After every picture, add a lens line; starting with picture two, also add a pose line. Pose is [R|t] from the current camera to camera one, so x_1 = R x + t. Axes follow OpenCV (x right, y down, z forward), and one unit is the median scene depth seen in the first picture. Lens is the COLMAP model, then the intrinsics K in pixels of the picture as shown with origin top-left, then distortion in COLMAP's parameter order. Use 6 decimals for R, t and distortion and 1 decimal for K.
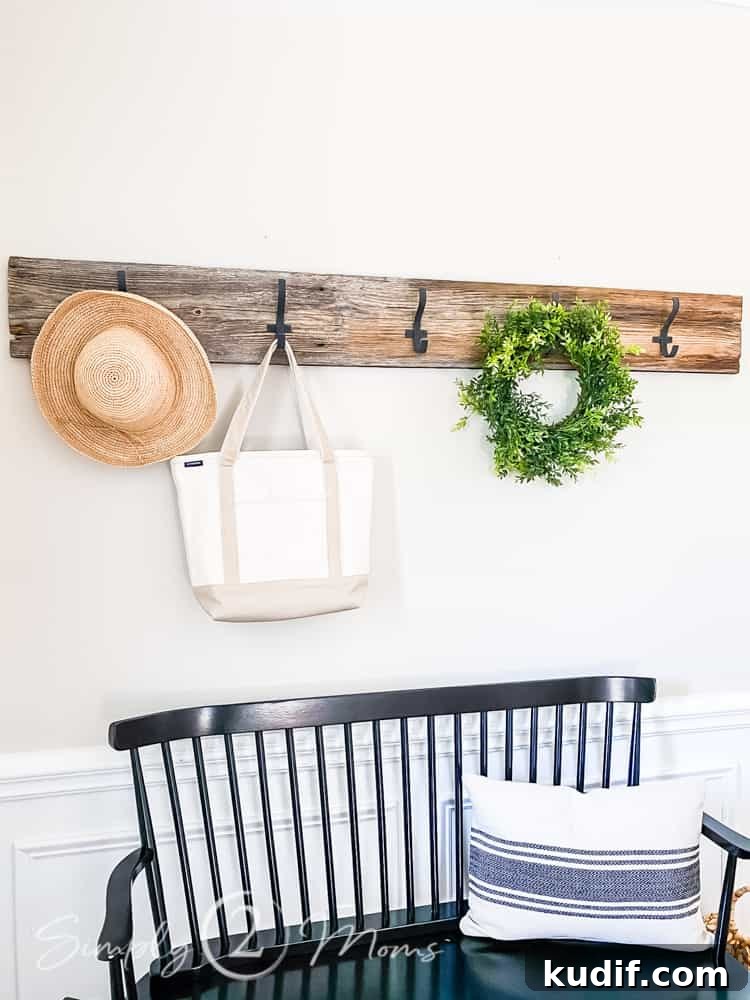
lens RADIAL K [[798.2, 0, 394.8], [0, 798.2, 511.7], [0, 0, 1]] dist [0.015451, -0.005001]
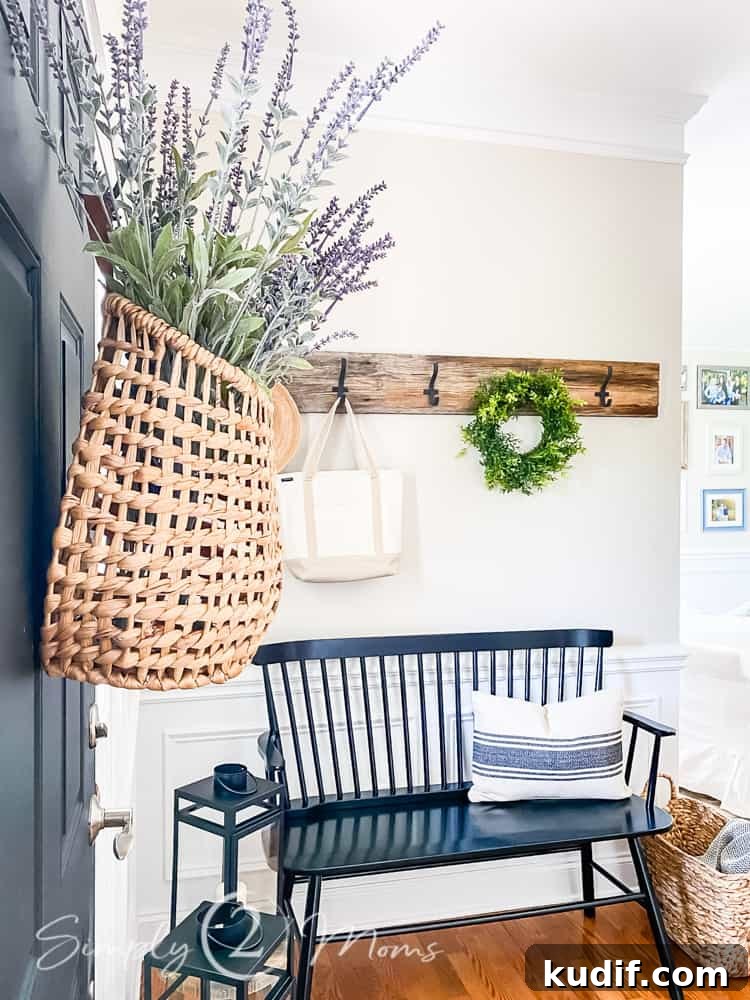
lens RADIAL K [[854.3, 0, 376.9], [0, 854.3, 536.2], [0, 0, 1]] dist [-0.003790, -0.004757]
pose [[0.999954, 0.000584, -0.009591, -0.057689], [-0.000687, 0.999942, -0.010736, 0.059976], [0.009584, 0.010742, 0.999896, -0.570558]]
